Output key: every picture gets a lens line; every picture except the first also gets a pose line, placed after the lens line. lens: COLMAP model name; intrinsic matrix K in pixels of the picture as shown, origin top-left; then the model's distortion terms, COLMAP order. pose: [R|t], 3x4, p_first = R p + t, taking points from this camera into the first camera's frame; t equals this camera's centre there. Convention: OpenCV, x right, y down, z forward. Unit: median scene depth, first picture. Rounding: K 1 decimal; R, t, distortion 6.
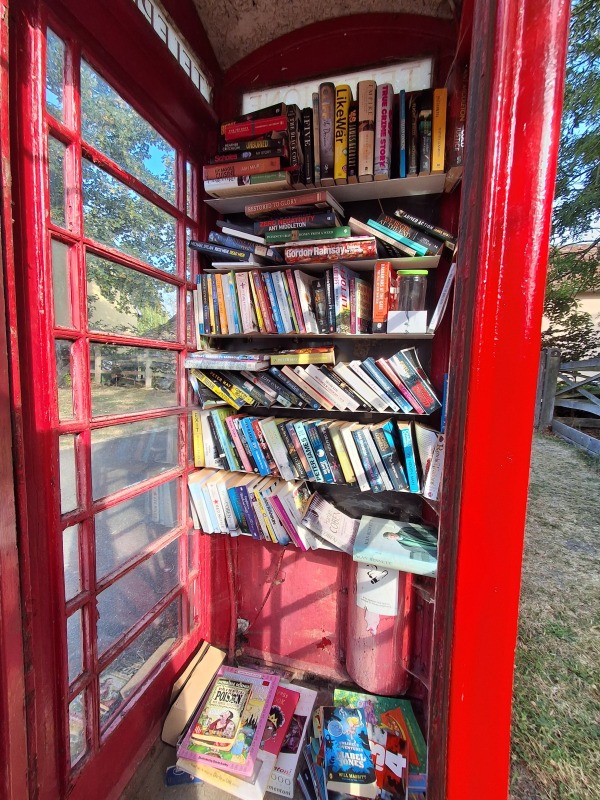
lens RADIAL K [[368.1, 0, 299.0], [0, 368.1, 404.2], [0, 0, 1]] dist [-0.000164, 0.000036]
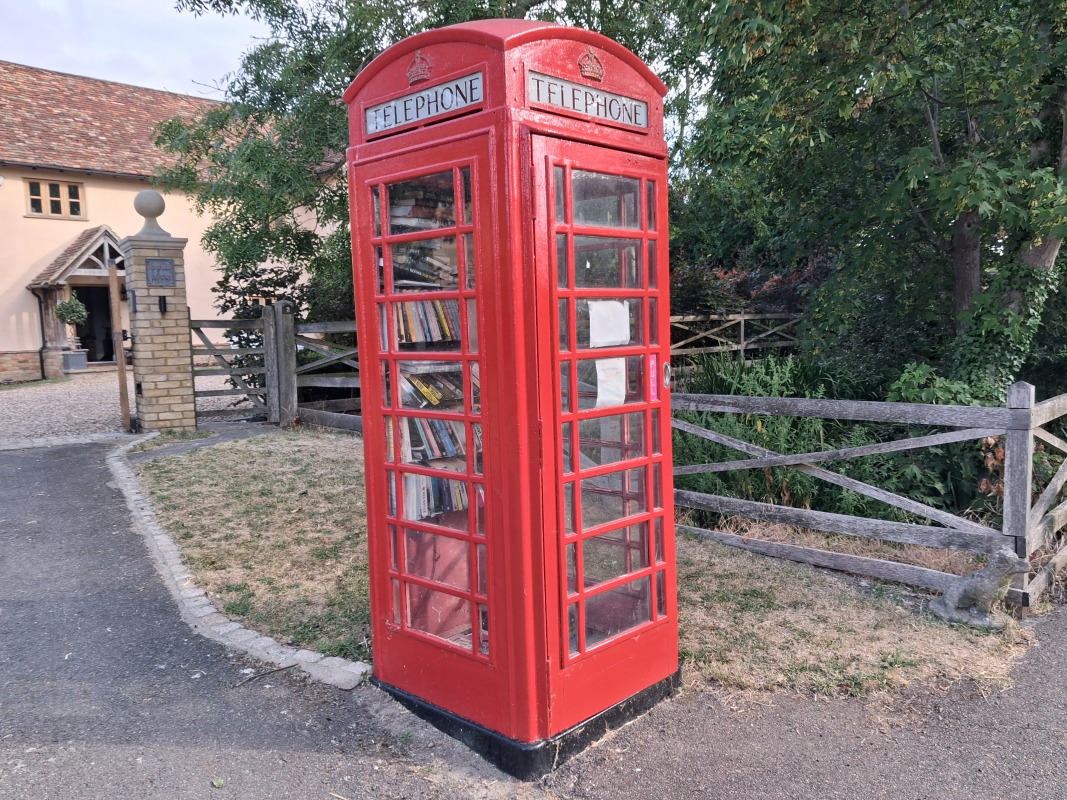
lens RADIAL K [[853.6, 0, 549.1], [0, 853.6, 397.5], [0, 0, 1]] dist [-0.003426, -0.005421]
pose [[0.446290, -0.121027, 0.886667, -2.427395], [0.124595, 0.989566, 0.072360, -0.160816], [-0.886172, 0.078181, 0.456712, -0.580441]]
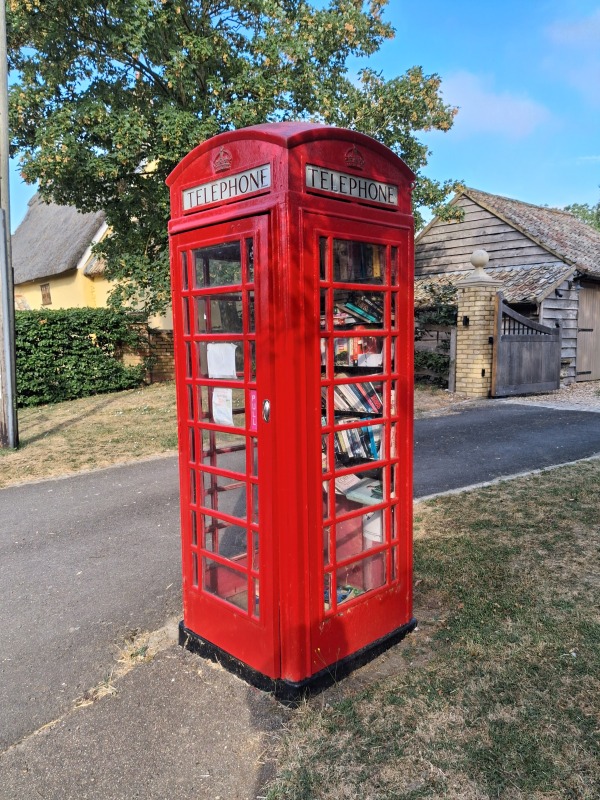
lens RADIAL K [[638.0, 0, 300.0], [0, 638.0, 400.0], [0, 0, 1]] dist [-0.000948, -0.008262]
pose [[0.873218, 0.010669, -0.487213, 1.297099], [-0.008008, 0.999939, 0.007545, -0.046758], [0.487264, -0.002687, 0.873251, -1.559764]]
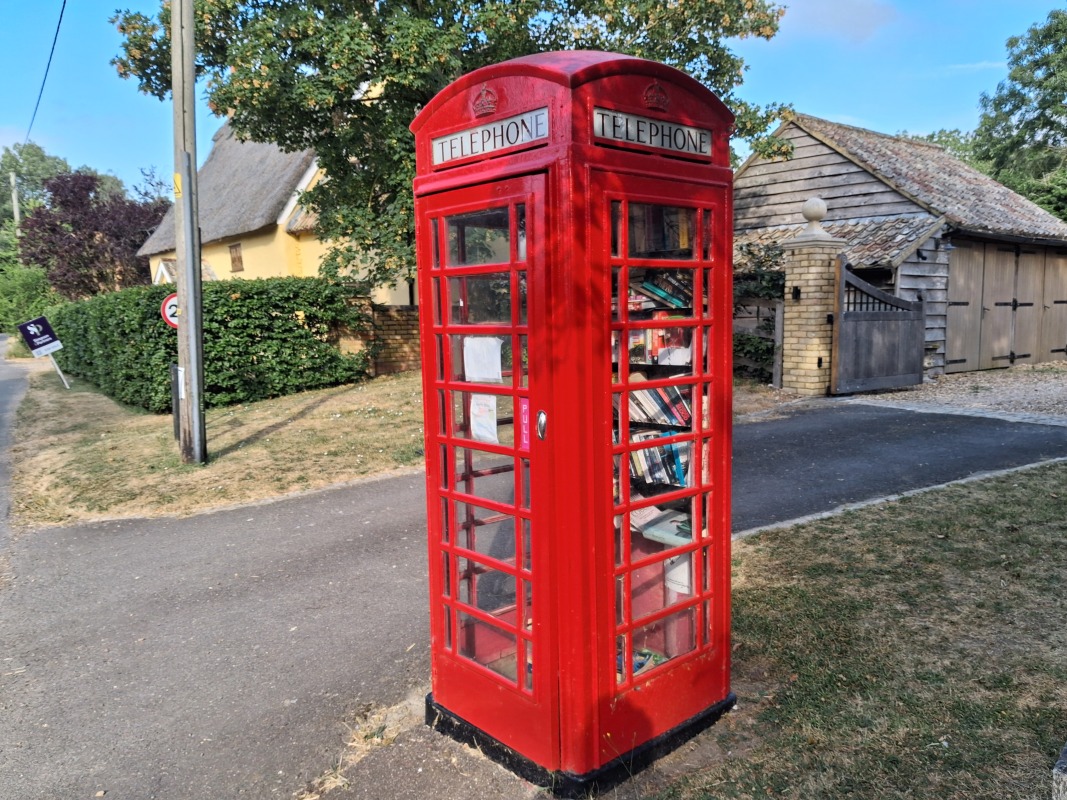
lens RADIAL K [[850.9, 0, 540.3], [0, 850.9, 398.8], [0, 0, 1]] dist [-0.000948, -0.008262]
pose [[0.855463, 0.011158, -0.517744, 1.296137], [-0.006016, 0.999915, 0.011610, -0.089187], [0.517829, -0.006817, 0.855457, -1.641775]]
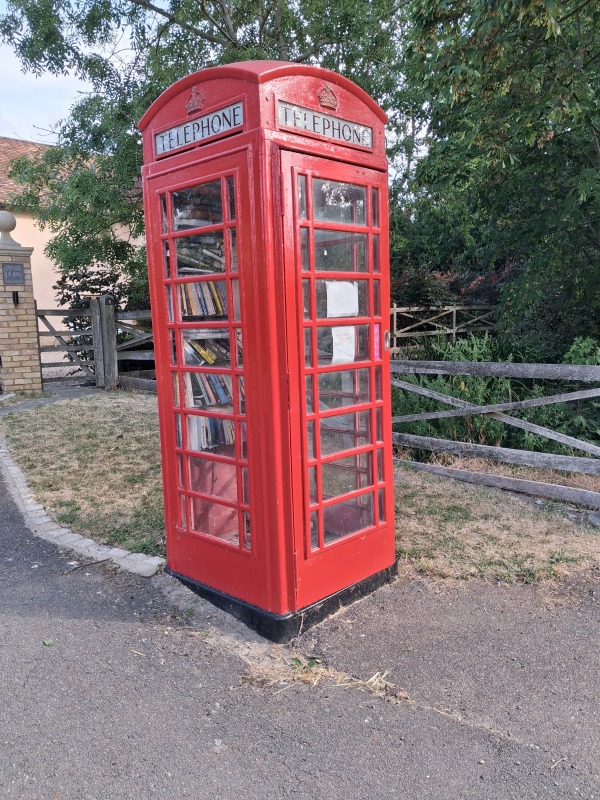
lens RADIAL K [[638.0, 0, 300.0], [0, 638.0, 400.0], [0, 0, 1]] dist [-0.000948, -0.008262]
pose [[0.460954, -0.159529, 0.872967, -2.370510], [0.127644, 0.985399, 0.112675, -0.088915], [-0.878196, 0.059491, 0.474586, -0.604106]]
